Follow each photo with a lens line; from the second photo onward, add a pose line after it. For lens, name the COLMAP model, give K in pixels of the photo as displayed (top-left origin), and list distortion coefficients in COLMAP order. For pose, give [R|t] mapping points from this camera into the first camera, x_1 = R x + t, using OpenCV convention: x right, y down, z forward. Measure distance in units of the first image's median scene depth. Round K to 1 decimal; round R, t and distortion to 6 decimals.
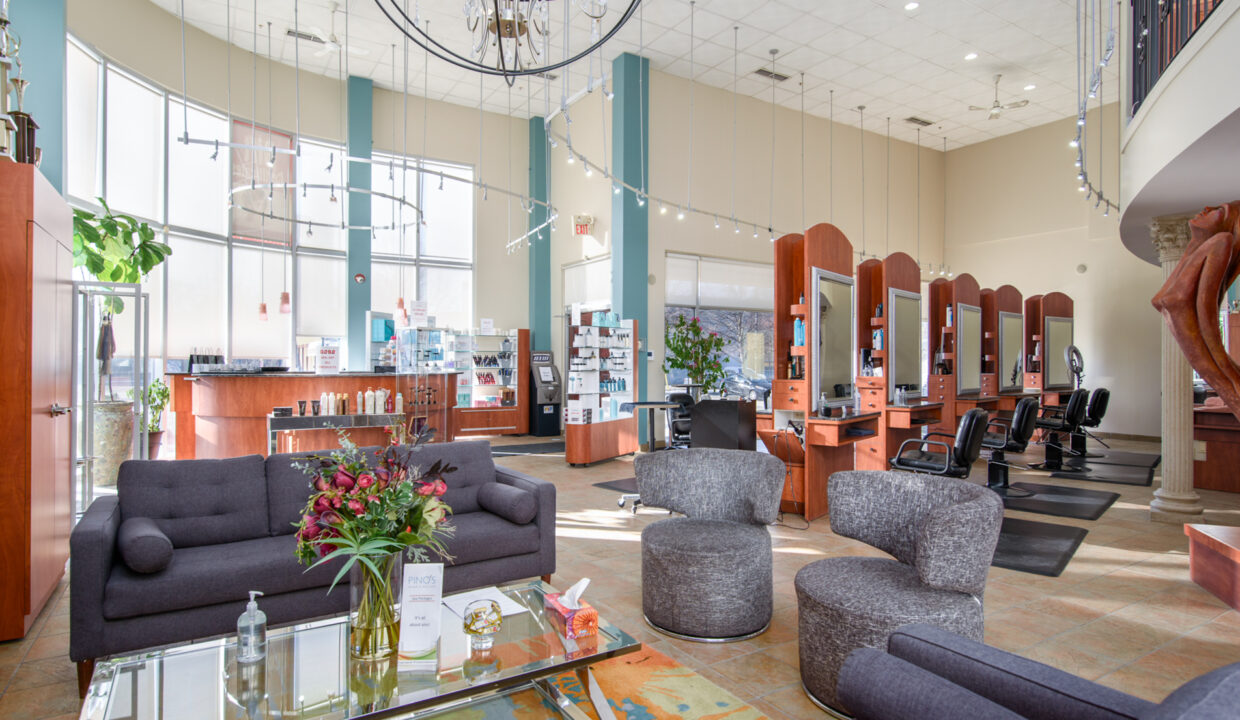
lens RADIAL K [[671.0, 0, 614.5], [0, 671.0, 363.8], [0, 0, 1]] dist [0.001040, -0.001208]
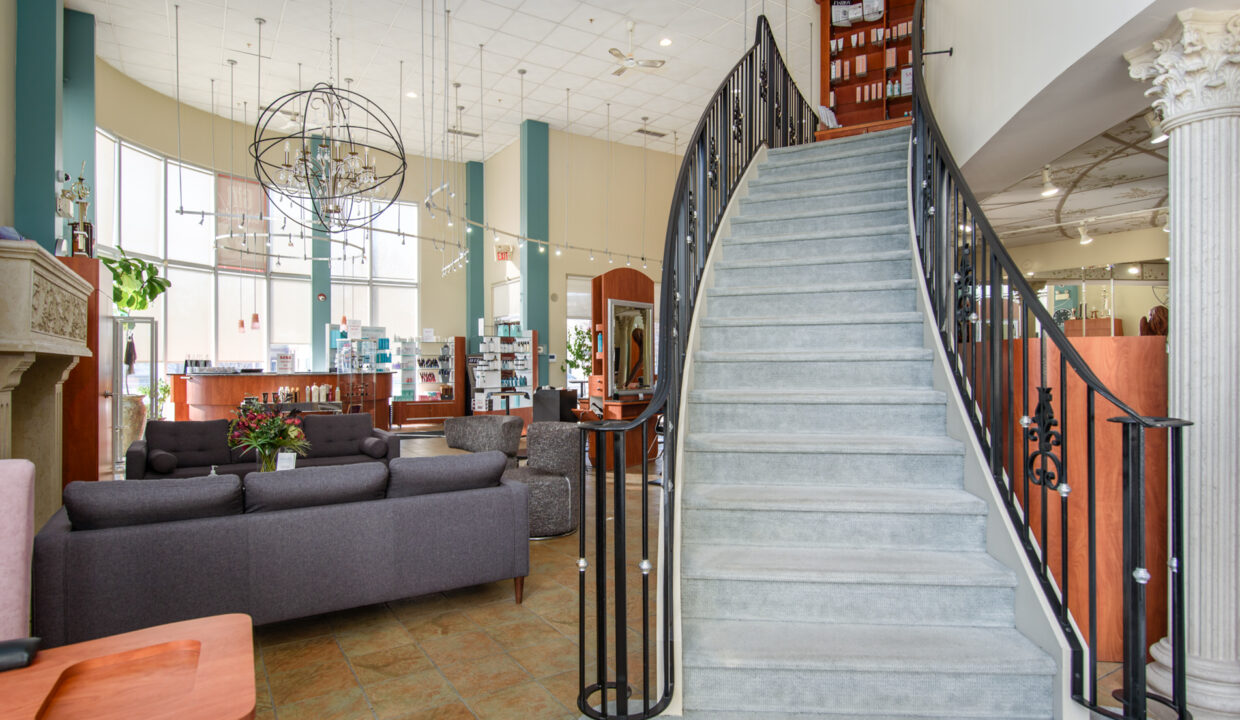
lens RADIAL K [[671.0, 0, 614.5], [0, 671.0, 363.8], [0, 0, 1]] dist [0.001040, -0.001208]
pose [[0.999968, -0.005721, 0.005613, 0.187831], [0.005724, 0.999983, -0.000539, -0.000300], [-0.005610, 0.000571, 0.999984, -0.297738]]
